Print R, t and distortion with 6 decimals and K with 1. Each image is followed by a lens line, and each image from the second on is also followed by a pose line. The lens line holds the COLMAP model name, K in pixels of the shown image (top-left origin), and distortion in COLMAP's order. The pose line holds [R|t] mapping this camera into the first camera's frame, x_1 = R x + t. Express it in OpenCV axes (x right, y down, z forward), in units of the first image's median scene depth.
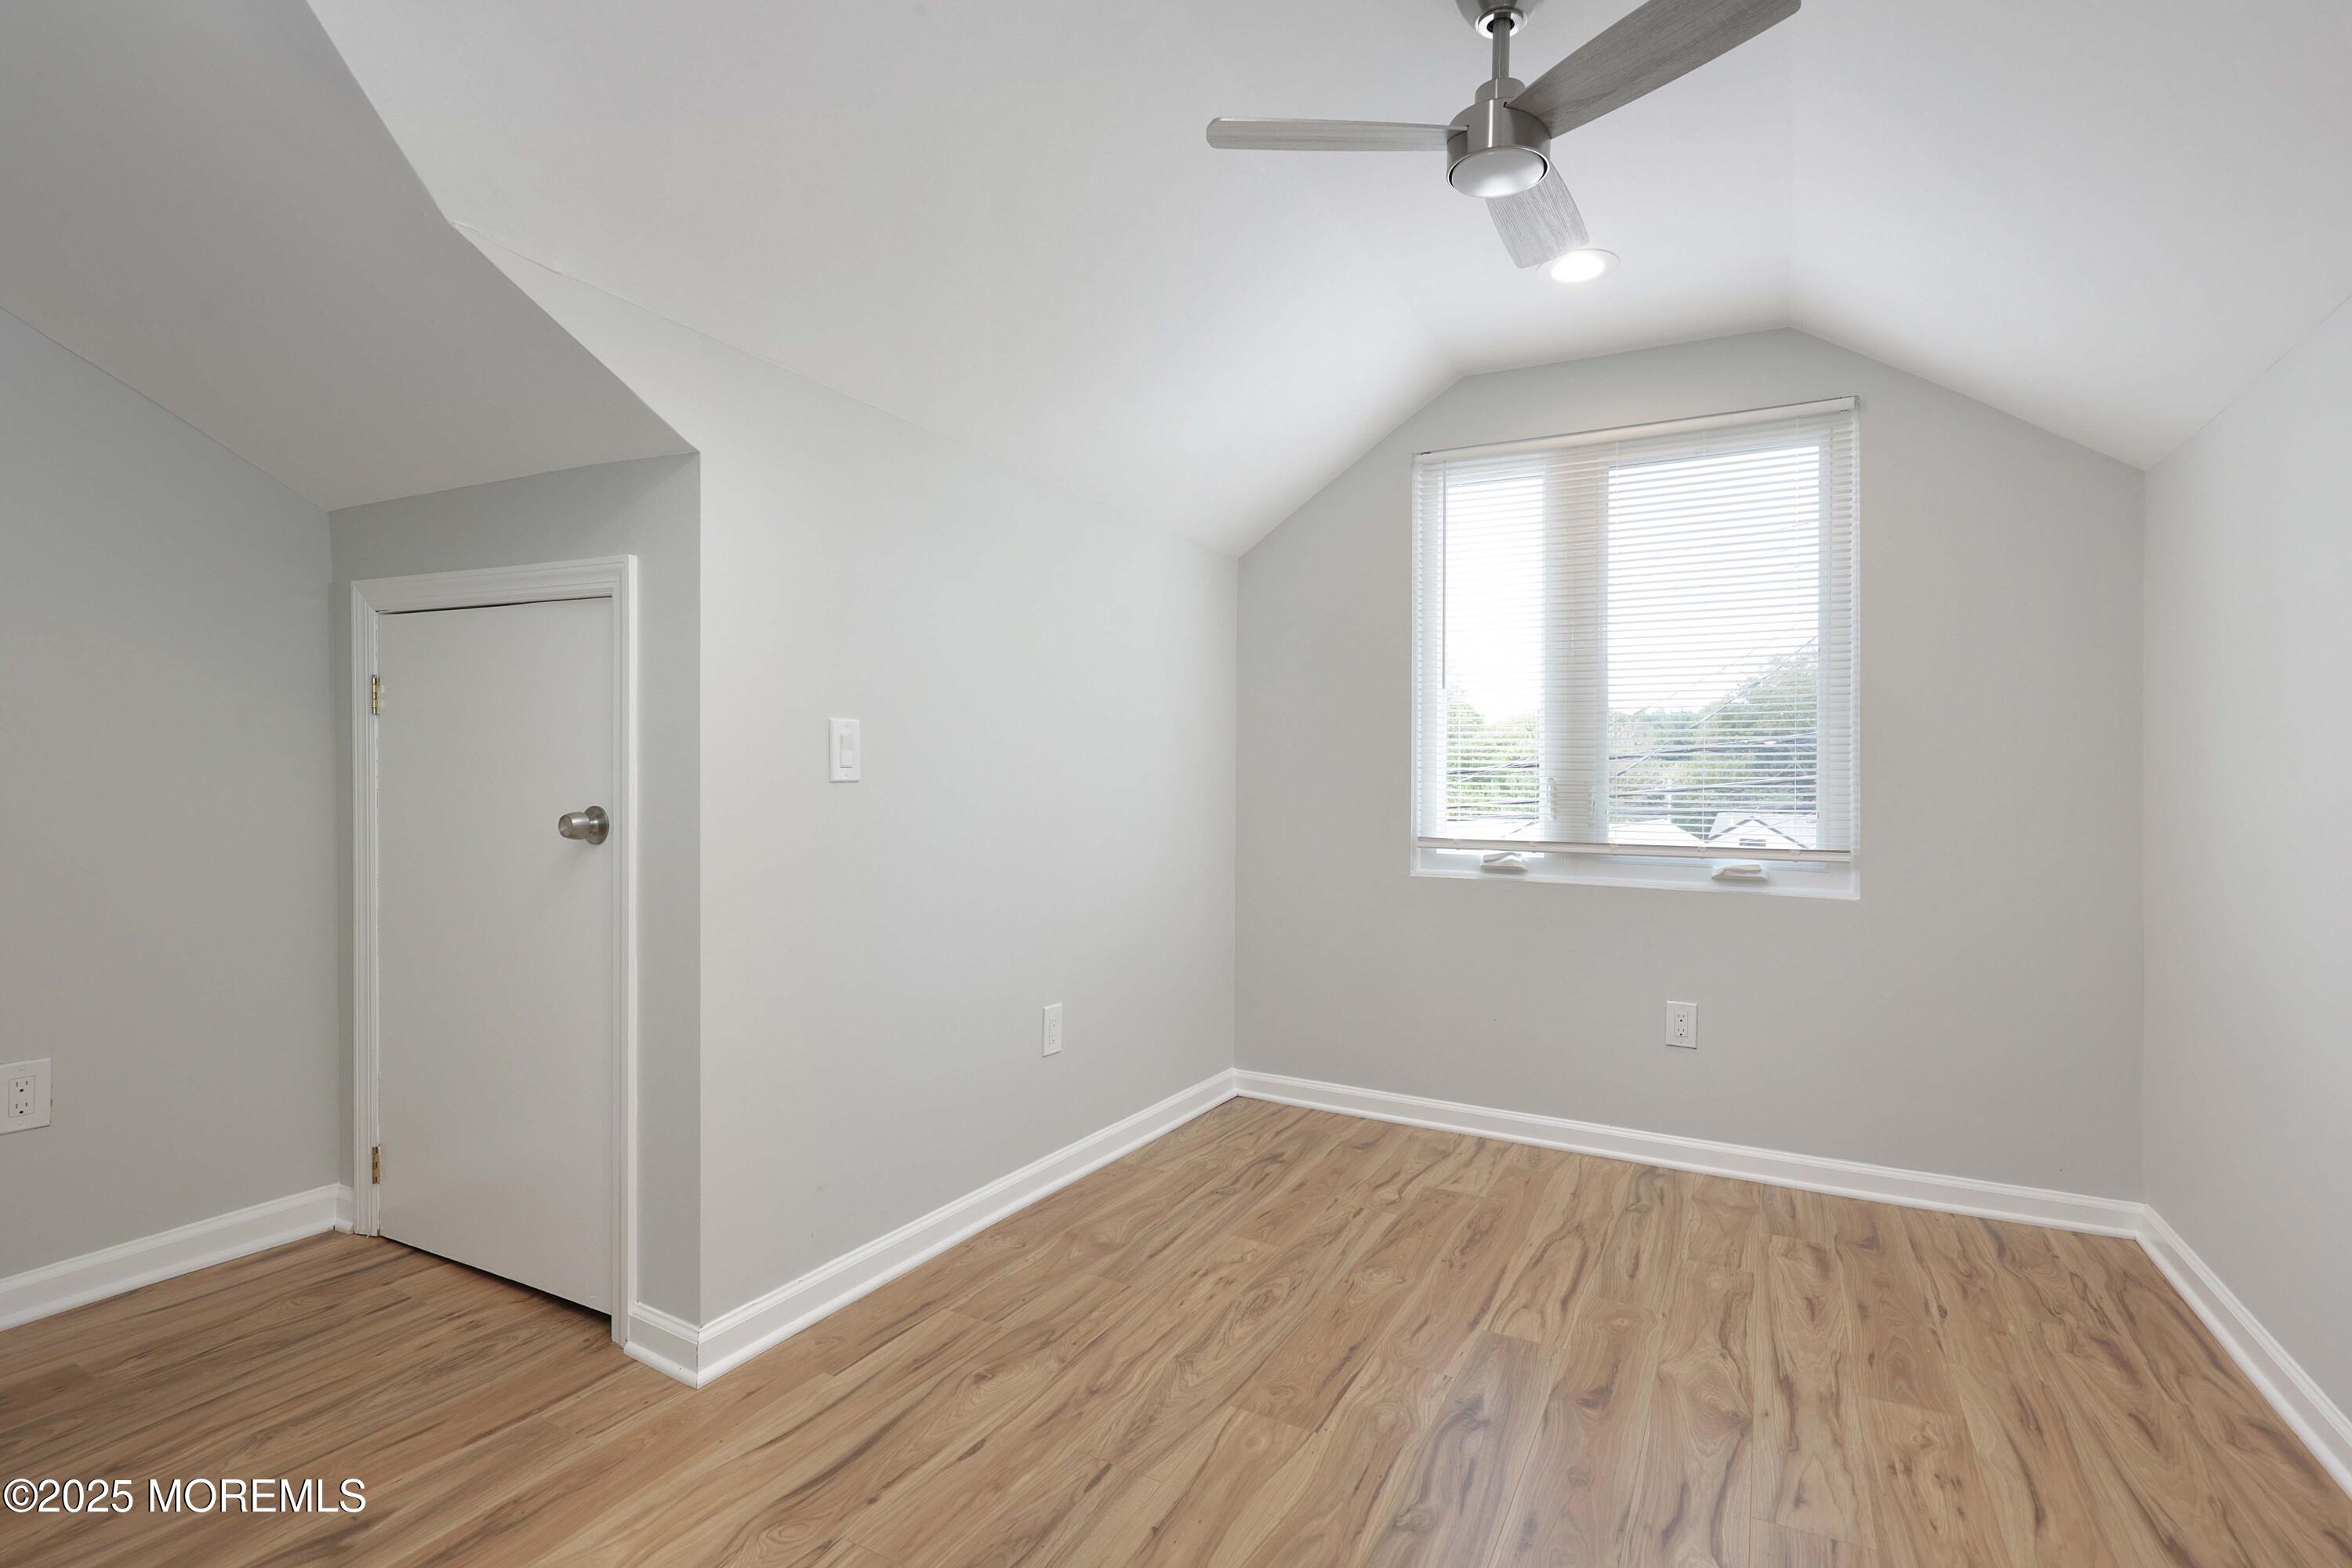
lens RADIAL K [[1140.0, 0, 1176.8], [0, 1140.0, 786.2], [0, 0, 1]] dist [0.001992, 0.000160]
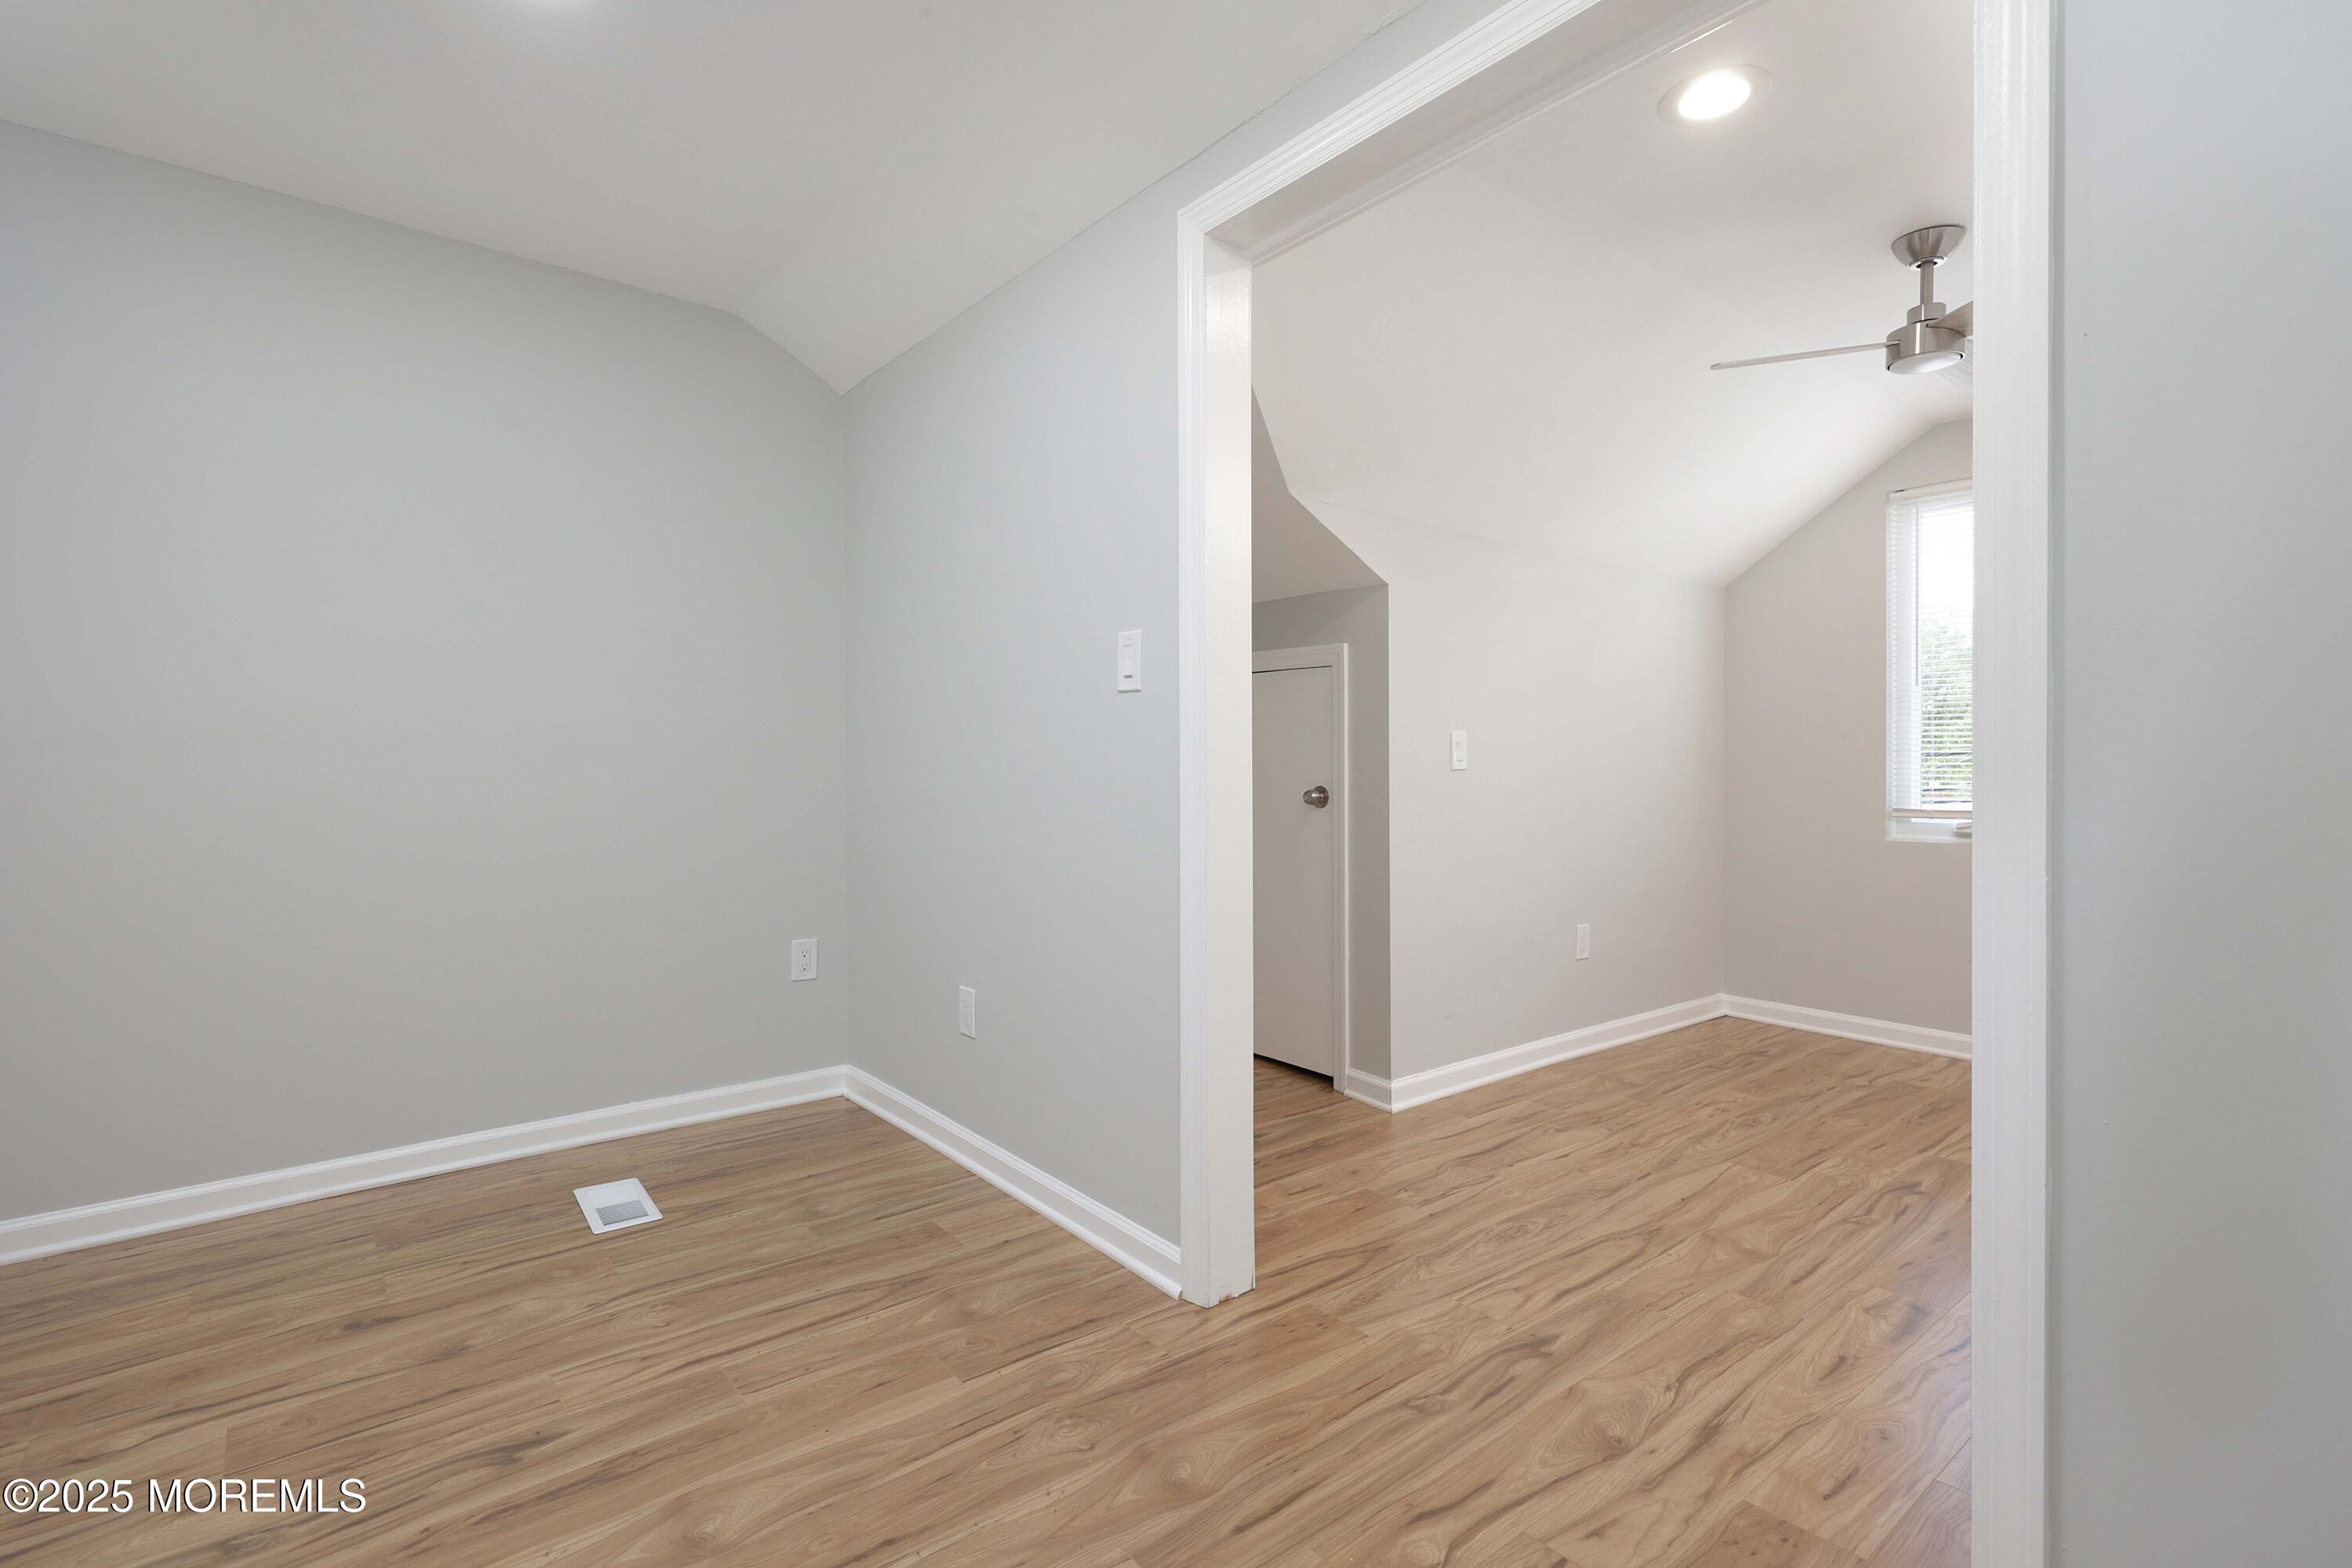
lens RADIAL K [[1079.6, 0, 1176.5], [0, 1079.6, 799.0], [0, 0, 1]] dist [0.002719, 0.000133]
pose [[0.918024, -0.004756, -0.396496, -0.053172], [0.014315, 0.999674, 0.021154, -0.000949], [0.396266, -0.025096, 0.917793, -0.587919]]
